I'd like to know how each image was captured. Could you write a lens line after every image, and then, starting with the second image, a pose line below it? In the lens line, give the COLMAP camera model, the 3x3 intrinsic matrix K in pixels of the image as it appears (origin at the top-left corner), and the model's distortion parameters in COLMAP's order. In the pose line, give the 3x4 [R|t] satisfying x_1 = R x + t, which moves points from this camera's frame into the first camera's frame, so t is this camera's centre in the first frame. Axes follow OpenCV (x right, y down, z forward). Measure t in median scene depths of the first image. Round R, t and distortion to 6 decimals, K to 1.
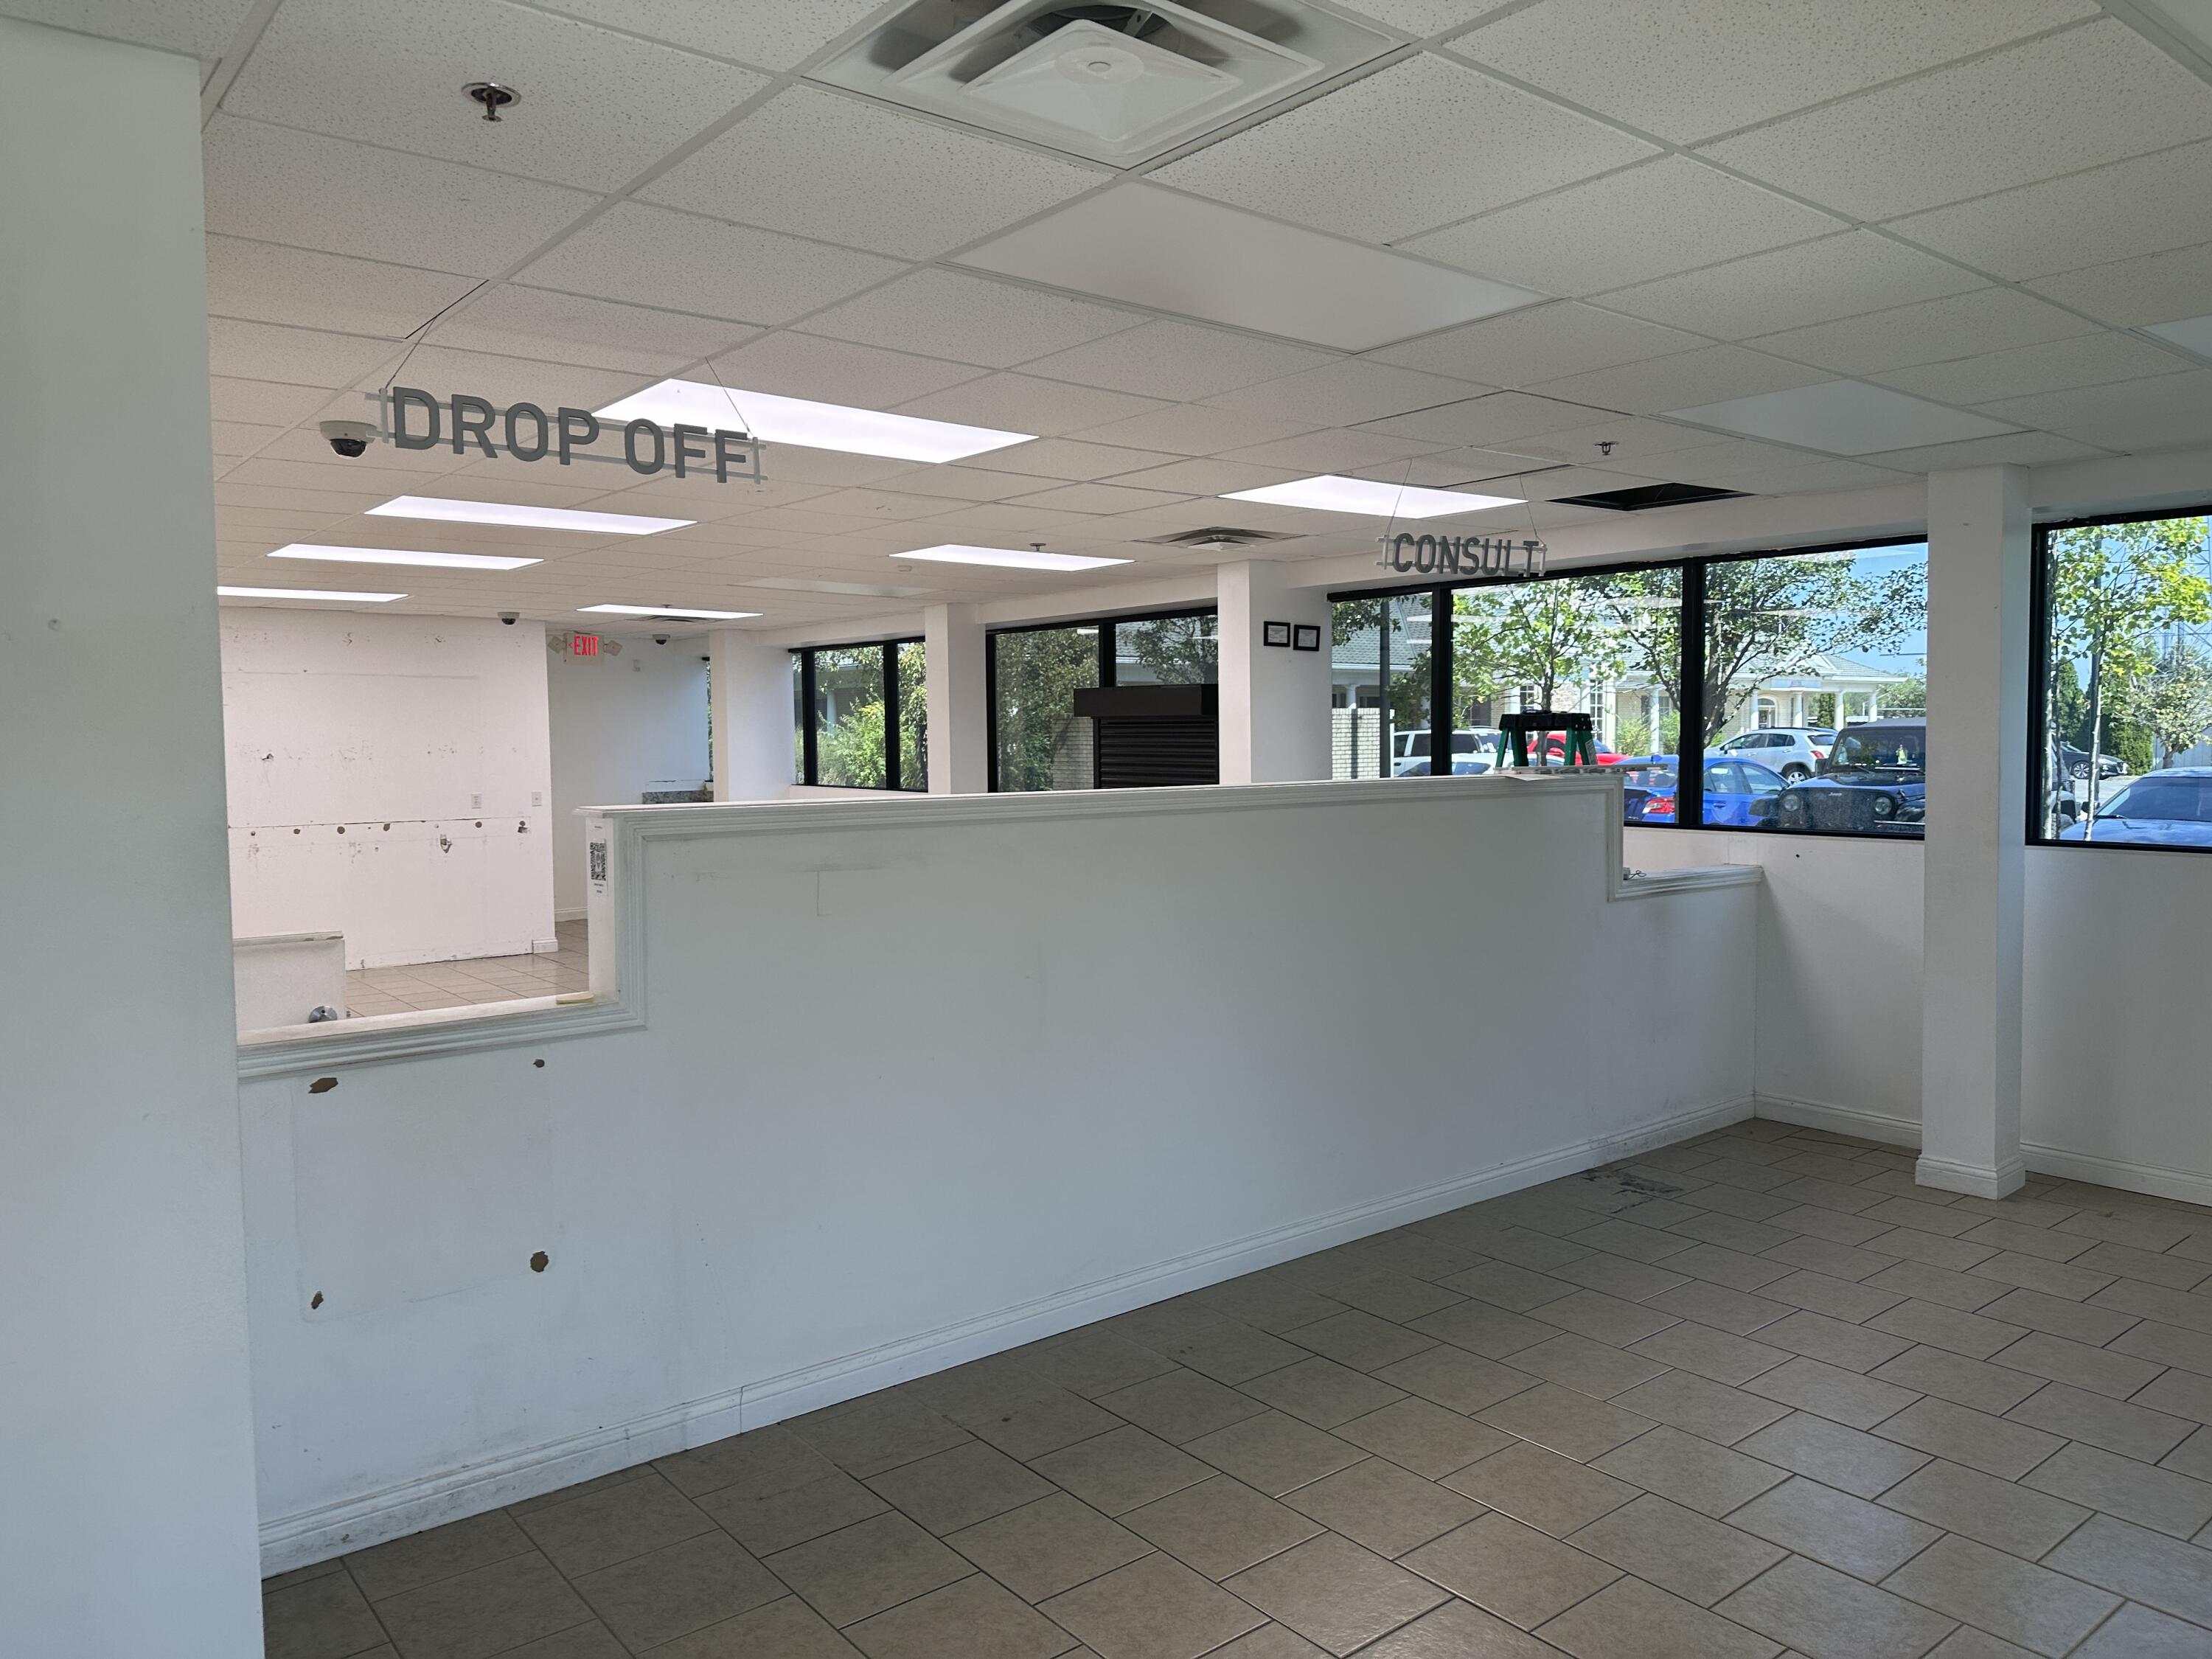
lens RADIAL K [[1552.9, 0, 1094.4], [0, 1552.9, 819.1], [0, 0, 1]] dist [0.095636, -0.099650]
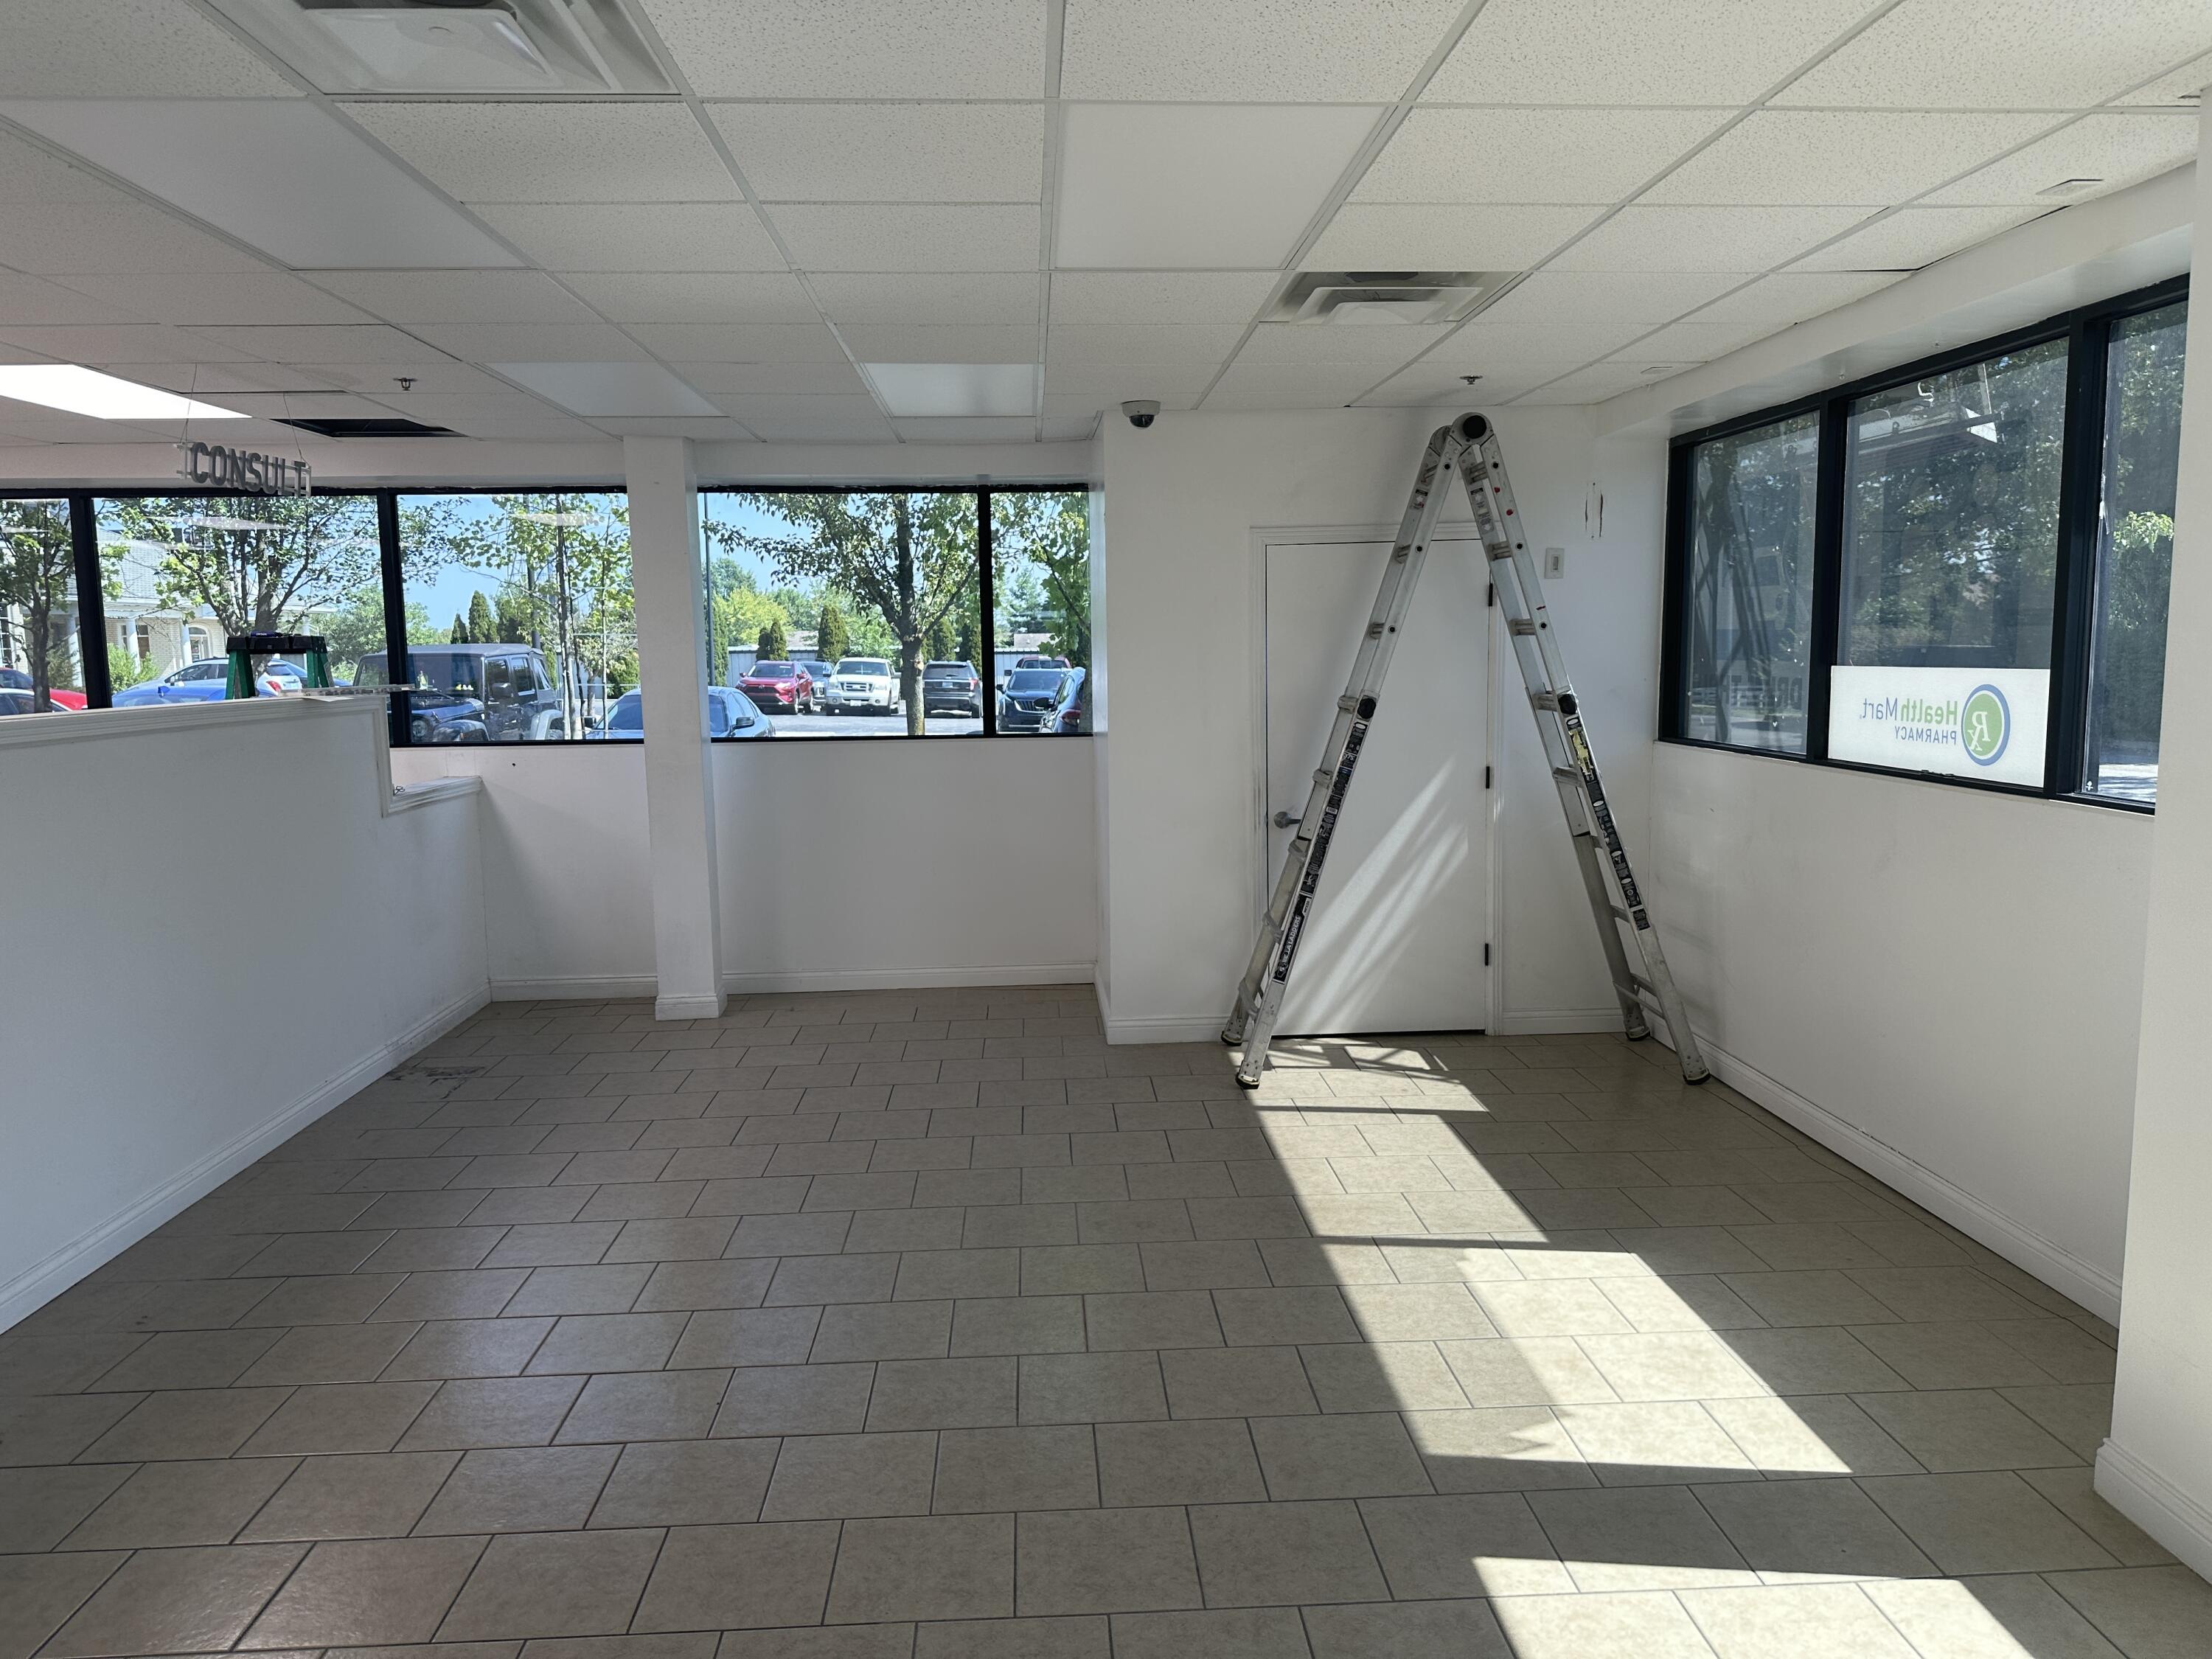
lens RADIAL K [[1552.8, 0, 1095.6], [0, 1552.8, 823.1], [0, 0, 1]] dist [0.092802, -0.124323]
pose [[0.593139, -0.090783, 0.799965, -0.245479], [0.053794, 0.995871, 0.073128, 0.005779], [-0.803301, -0.000342, 0.595574, -0.006777]]
